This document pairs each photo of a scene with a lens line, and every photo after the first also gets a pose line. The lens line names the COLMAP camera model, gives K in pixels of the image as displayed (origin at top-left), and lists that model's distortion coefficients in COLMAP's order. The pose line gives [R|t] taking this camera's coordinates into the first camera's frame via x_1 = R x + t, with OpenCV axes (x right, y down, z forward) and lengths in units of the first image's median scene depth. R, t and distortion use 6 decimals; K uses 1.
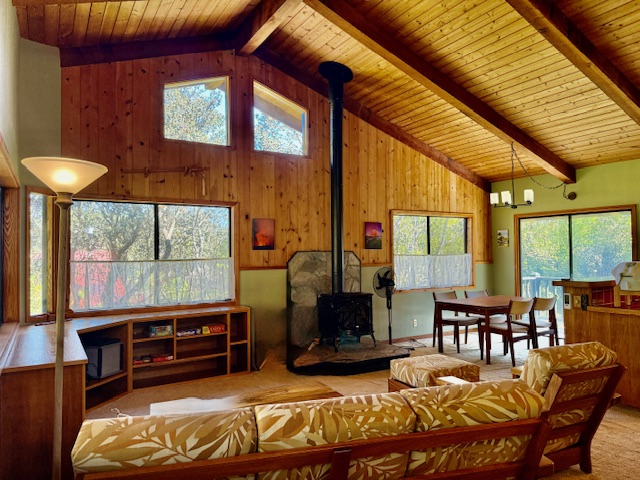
lens RADIAL K [[453.9, 0, 320.0], [0, 453.9, 240.0], [0, 0, 1]] dist [0.002535, -0.000660]
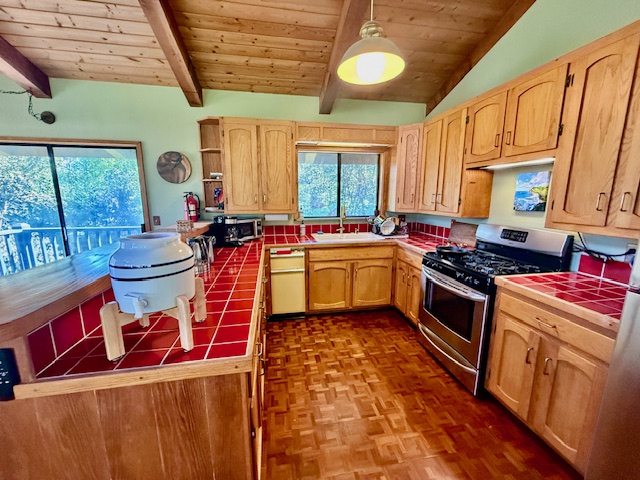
lens RADIAL K [[253.5, 0, 320.0], [0, 253.5, 240.0], [0, 0, 1]] dist [0.000827, 0.000005]
pose [[0.354415, -0.155027, 0.922148, 0.315534], [-0.032860, 0.983487, 0.177968, 0.005386], [-0.934511, -0.093377, 0.343469, 0.459335]]
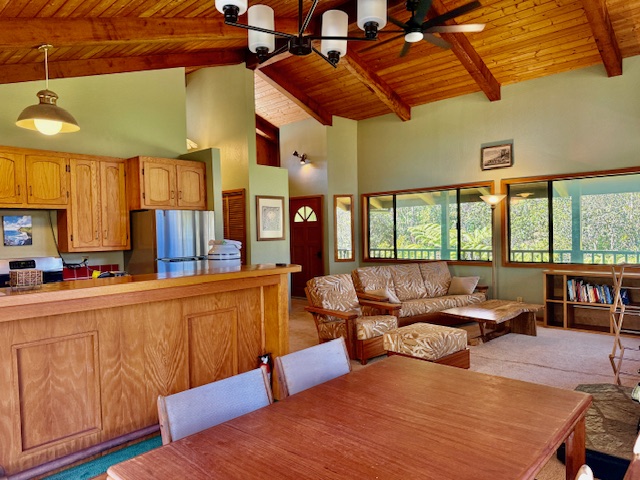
lens RADIAL K [[453.1, 0, 320.0], [0, 453.1, 240.0], [0, 0, 1]] dist [0.086778, -0.160406]
pose [[-0.955666, 0.041616, -0.291496, 0.452048], [0.047170, 0.998814, -0.012049, 0.038493], [0.290649, -0.025264, -0.956496, 1.124840]]
